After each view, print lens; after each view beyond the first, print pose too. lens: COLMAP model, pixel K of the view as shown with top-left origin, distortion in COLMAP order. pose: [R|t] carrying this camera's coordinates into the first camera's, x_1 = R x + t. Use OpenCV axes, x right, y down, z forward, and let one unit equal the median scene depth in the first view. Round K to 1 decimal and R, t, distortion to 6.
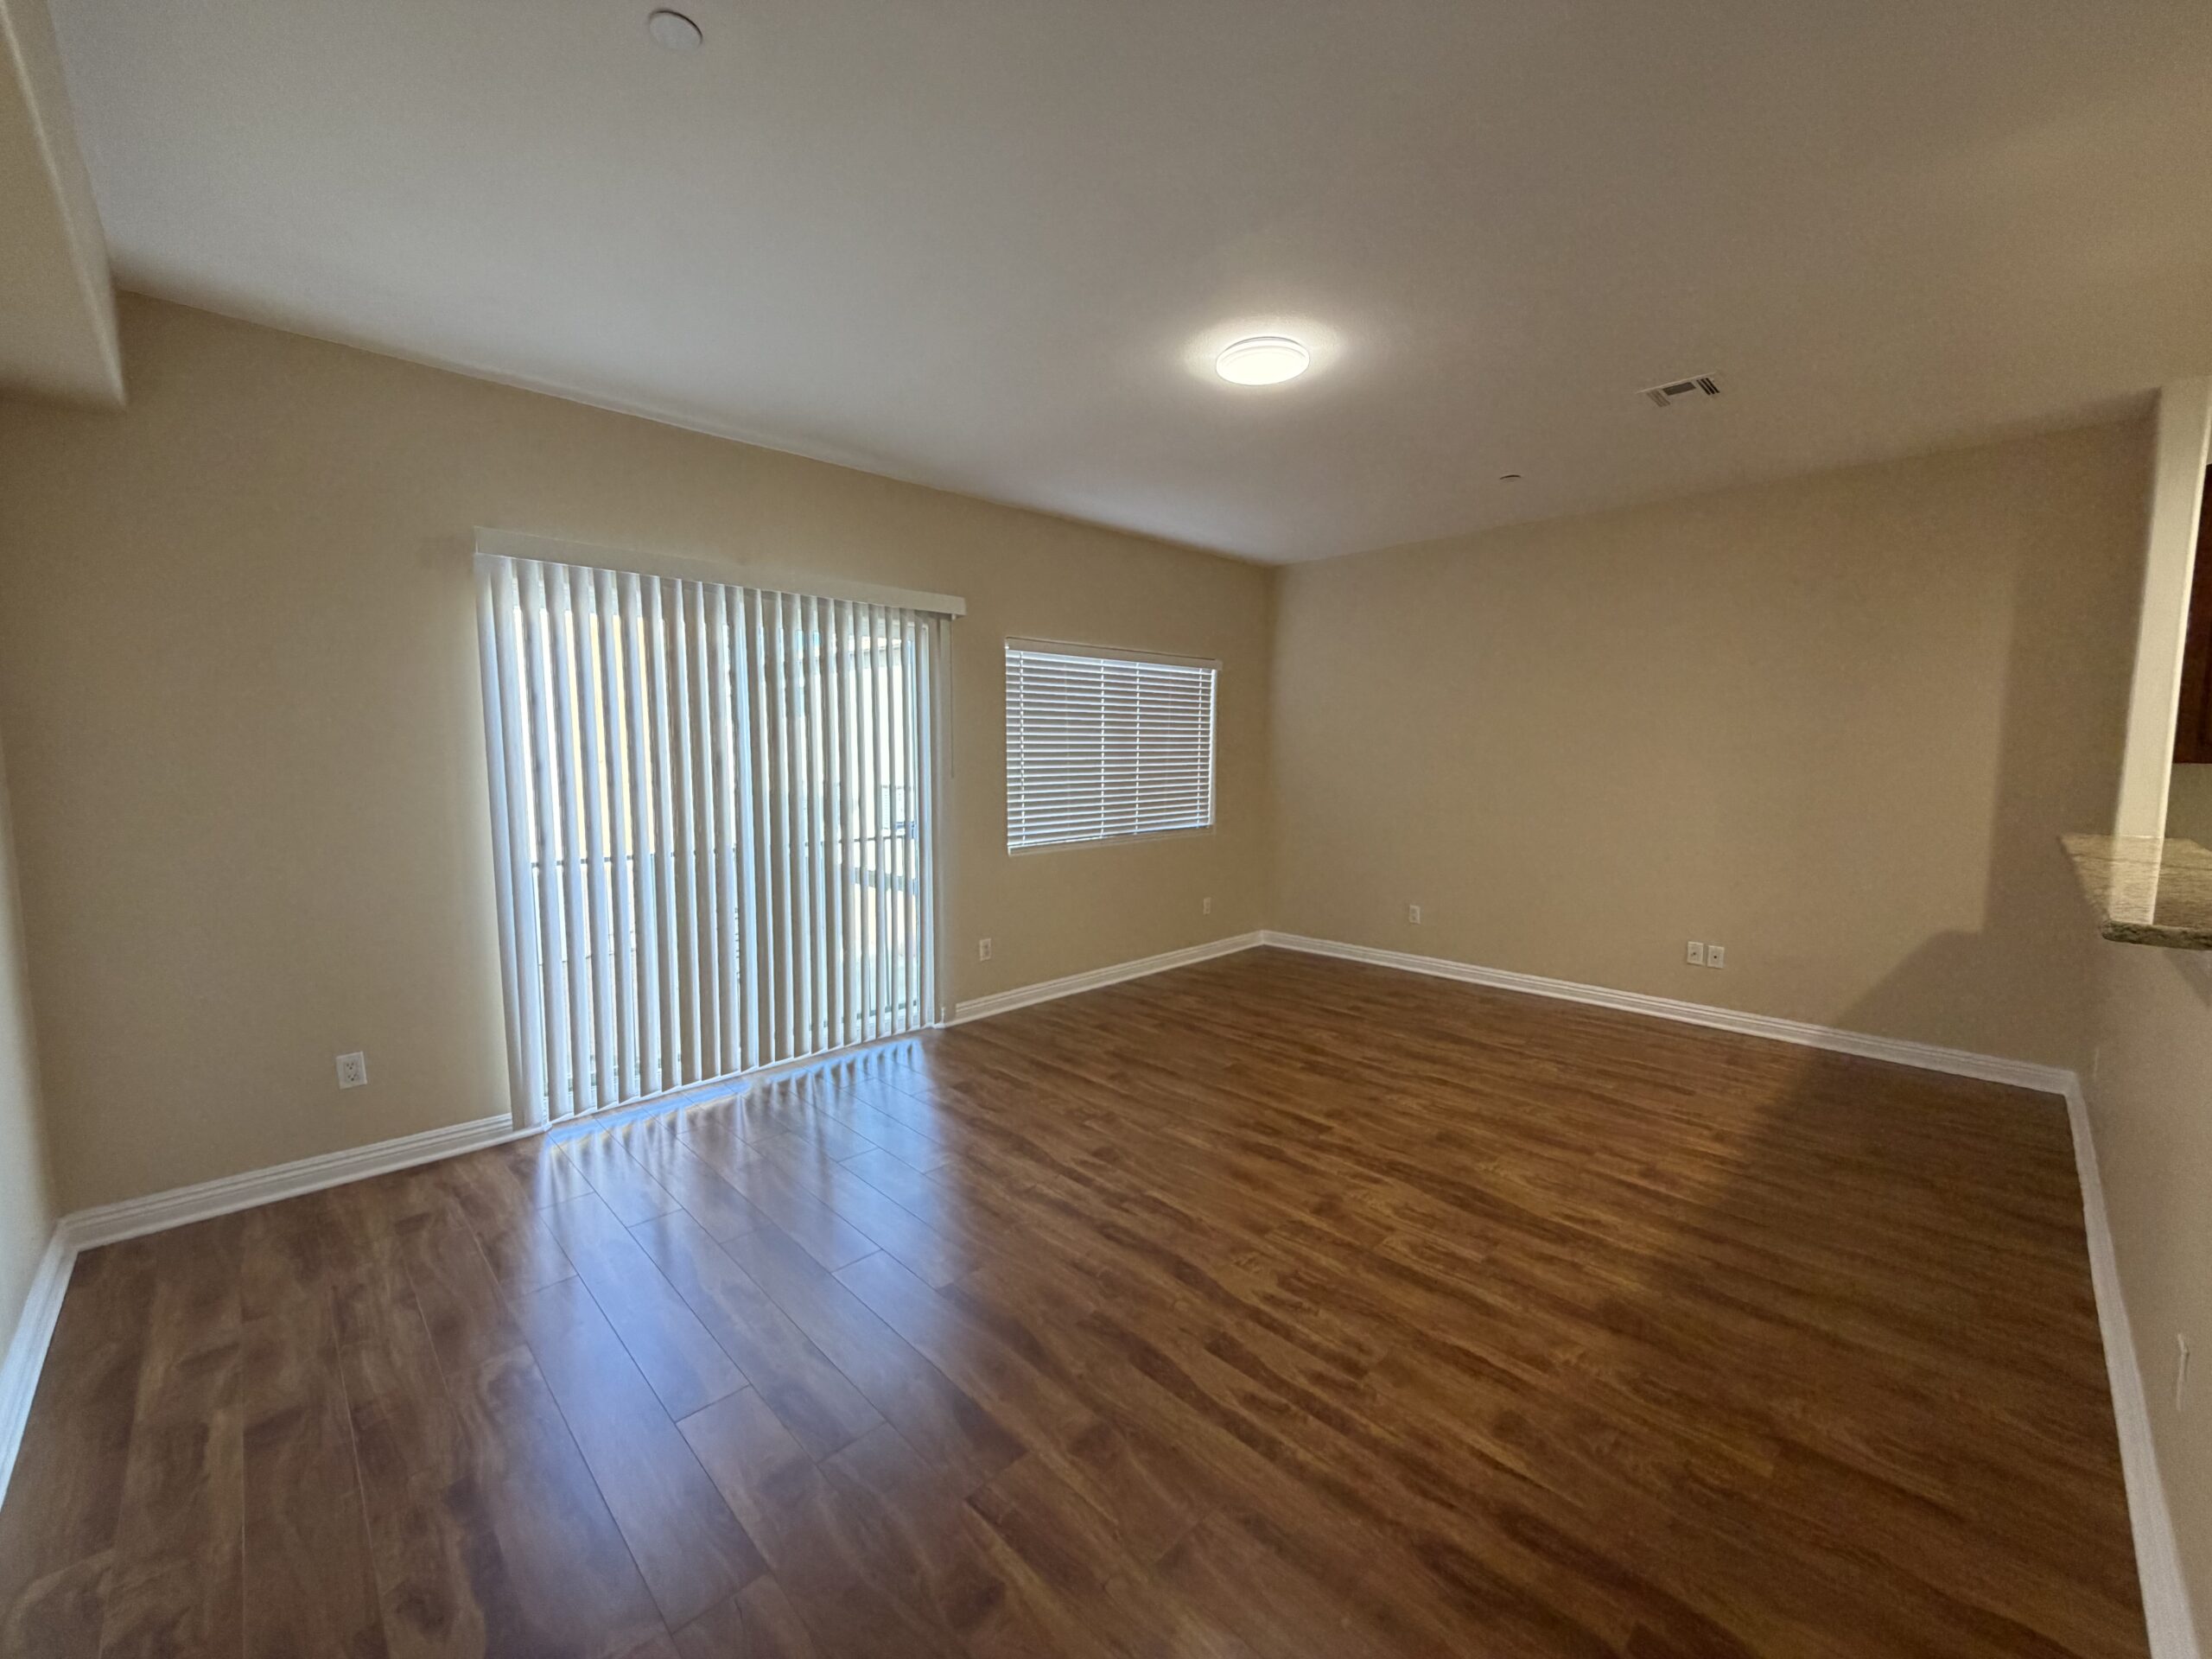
lens RADIAL K [[880.5, 0, 1108.1], [0, 880.5, 829.1], [0, 0, 1]] dist [-0.003449, 0.000149]
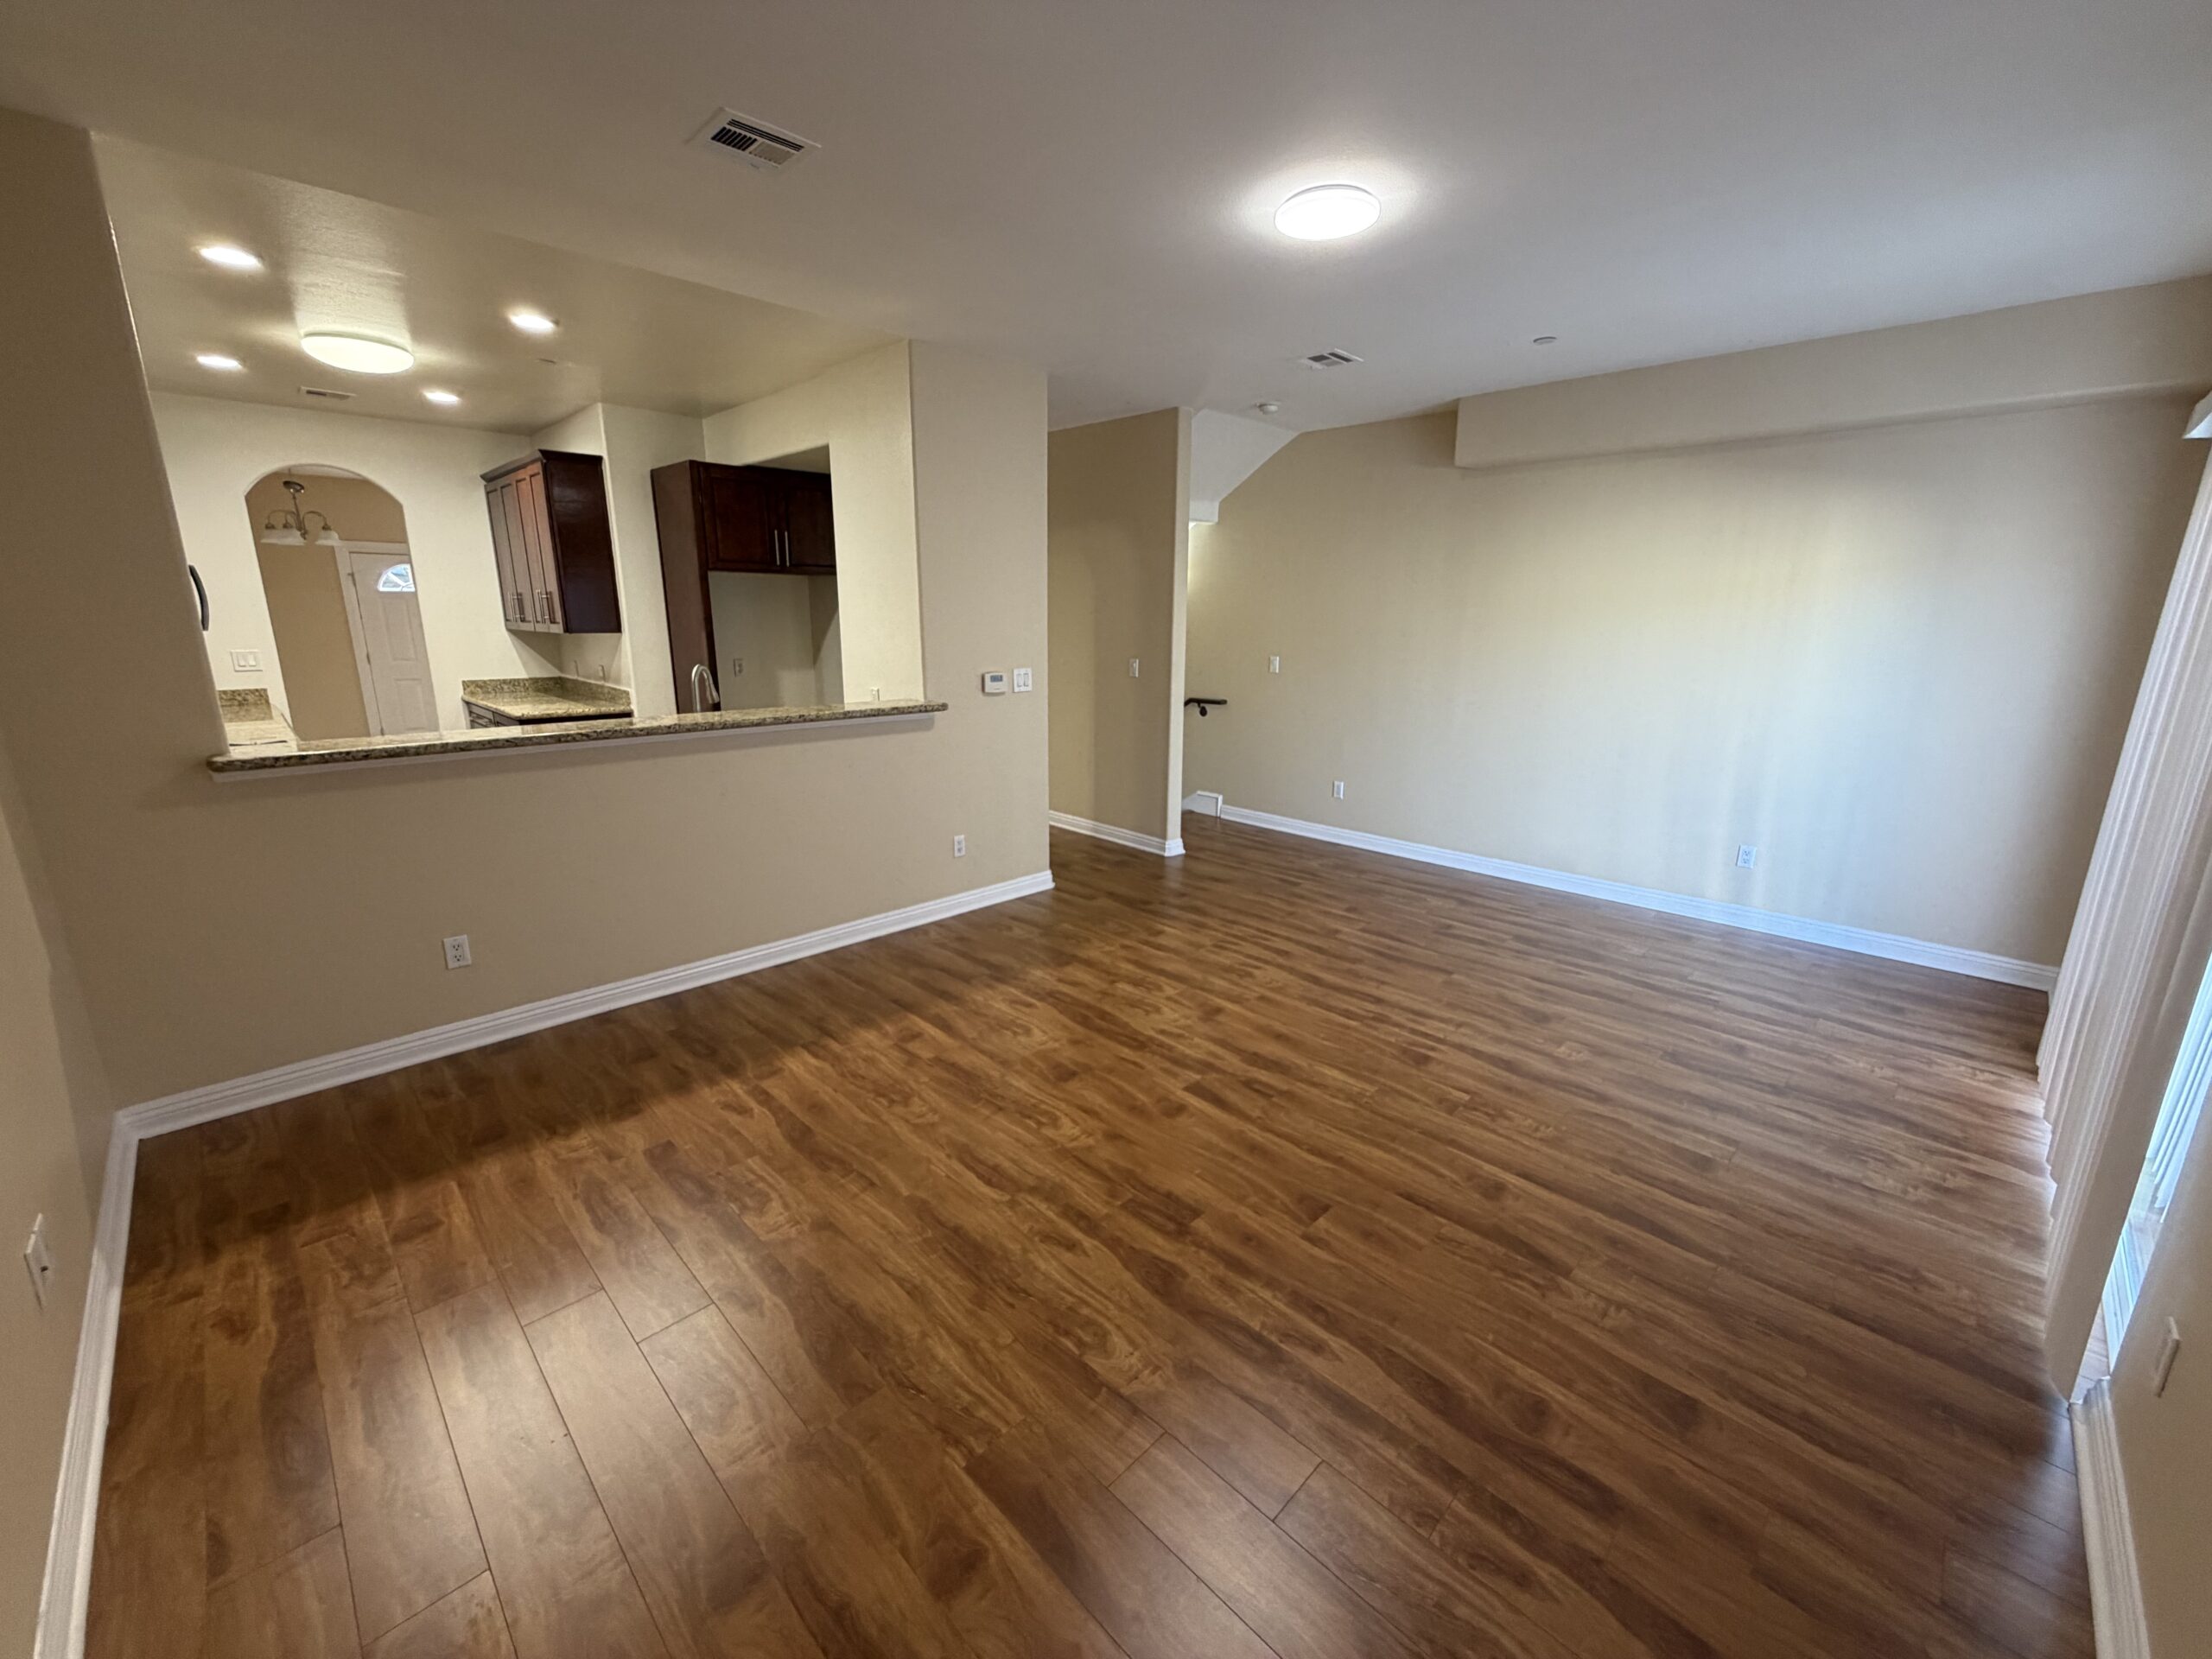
lens RADIAL K [[880.5, 0, 1110.9], [0, 880.5, 825.9], [0, 0, 1]] dist [-0.003449, 0.000149]
pose [[-0.999915, -0.005942, -0.011638, 0.374334], [-0.009399, 0.945772, 0.324697, -0.214051], [0.009077, 0.324778, -0.945747, 1.923787]]
